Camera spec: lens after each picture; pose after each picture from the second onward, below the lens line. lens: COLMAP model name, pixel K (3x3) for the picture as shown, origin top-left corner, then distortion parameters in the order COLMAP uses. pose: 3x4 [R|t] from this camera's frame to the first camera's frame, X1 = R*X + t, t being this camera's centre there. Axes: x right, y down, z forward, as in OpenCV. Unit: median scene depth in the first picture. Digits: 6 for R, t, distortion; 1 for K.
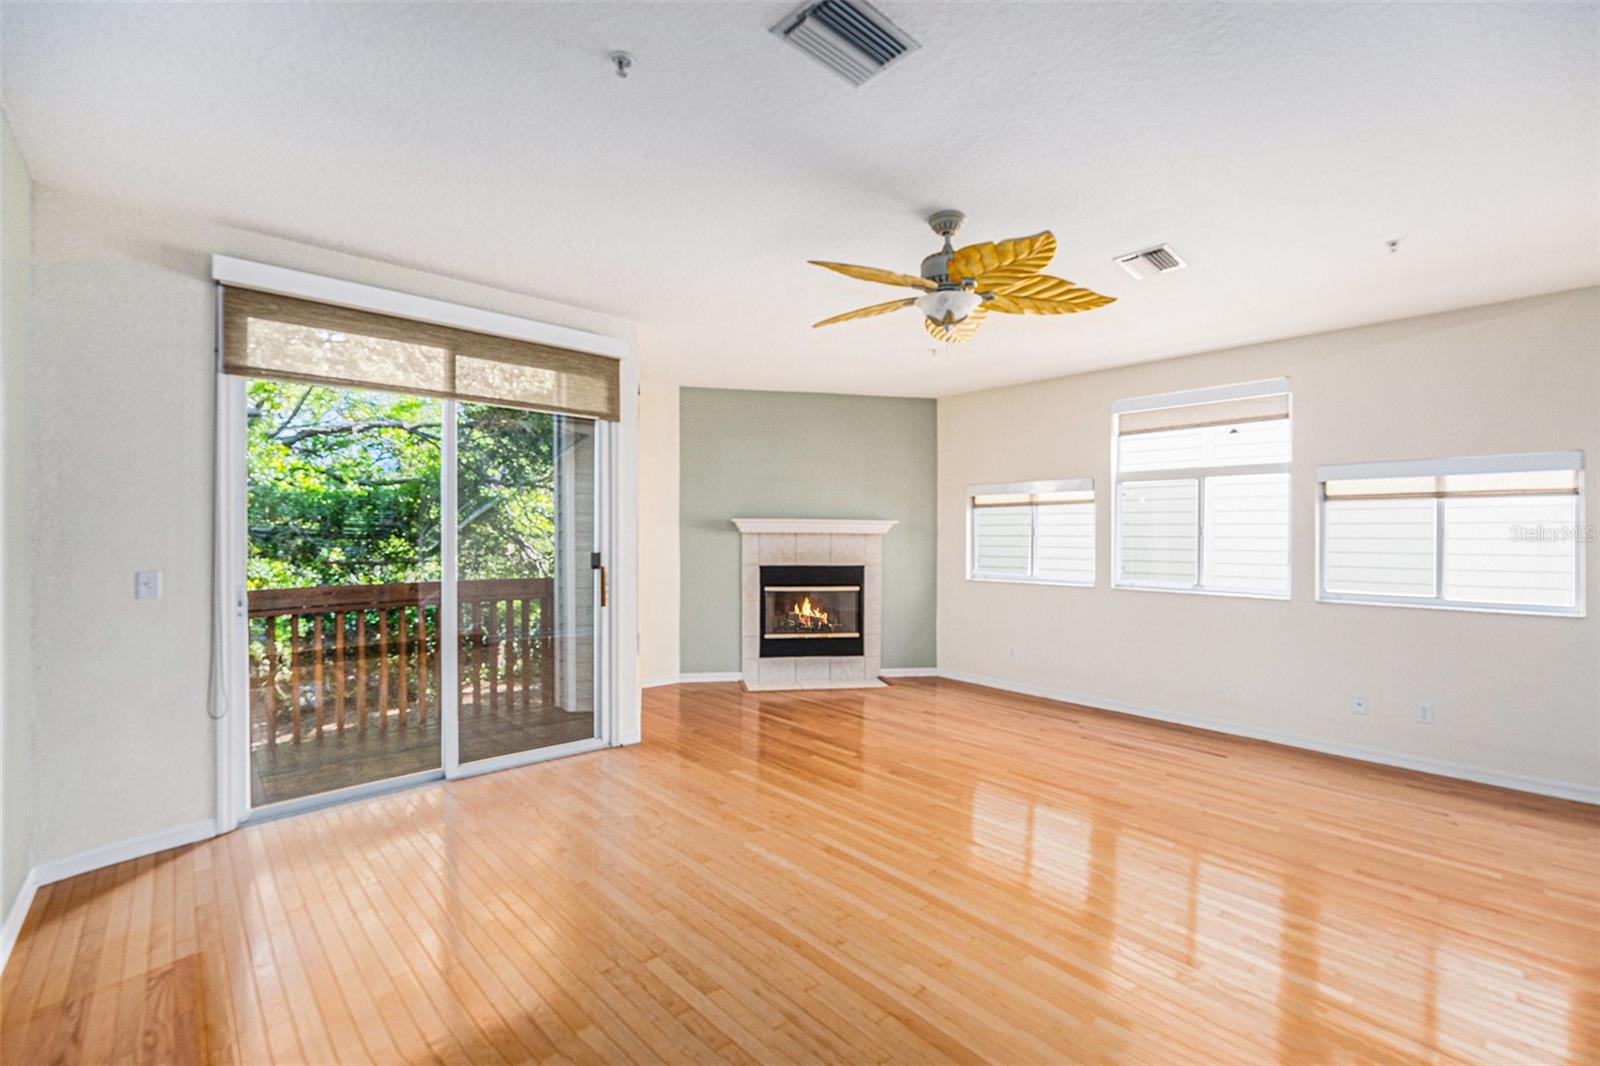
lens RADIAL K [[665.6, 0, 793.4], [0, 665.6, 541.7], [0, 0, 1]] dist [0.004019, -0.000035]
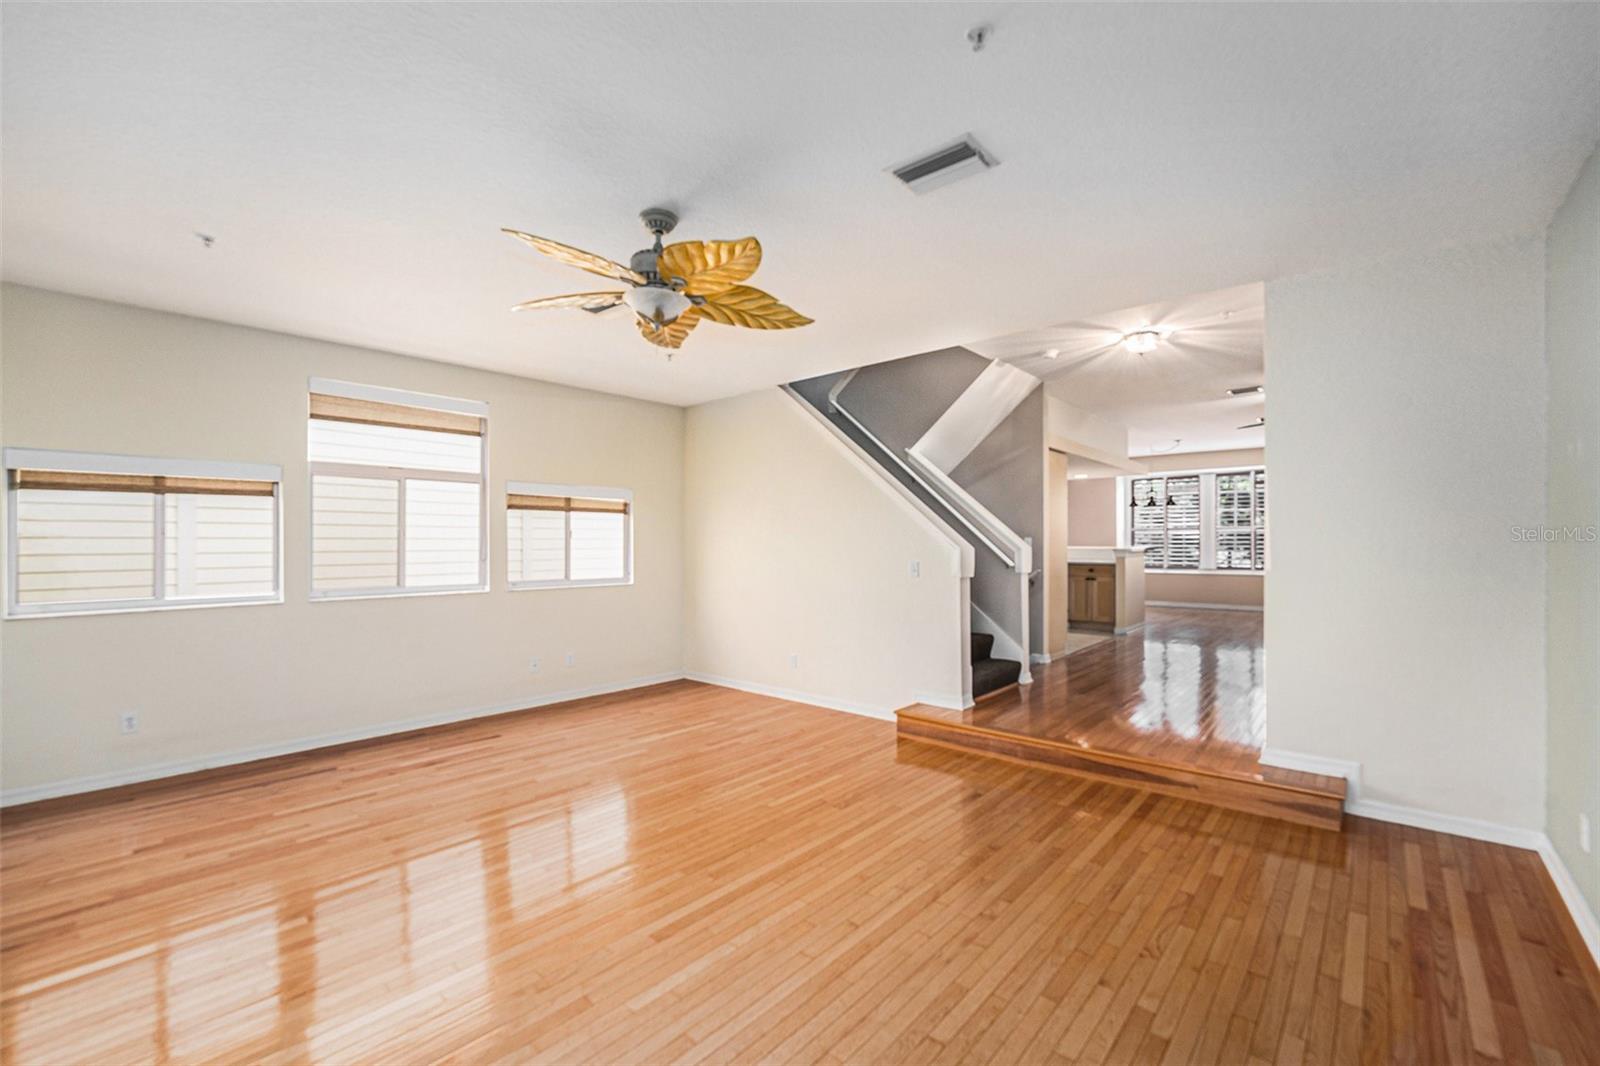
lens RADIAL K [[665.6, 0, 789.3], [0, 665.6, 523.2], [0, 0, 1]] dist [0.004019, -0.000035]
pose [[-0.082714, 0.015468, 0.996453, -0.490866], [0.008464, 0.999854, -0.014818, -0.012555], [-0.996537, 0.007209, -0.082833, 0.582394]]
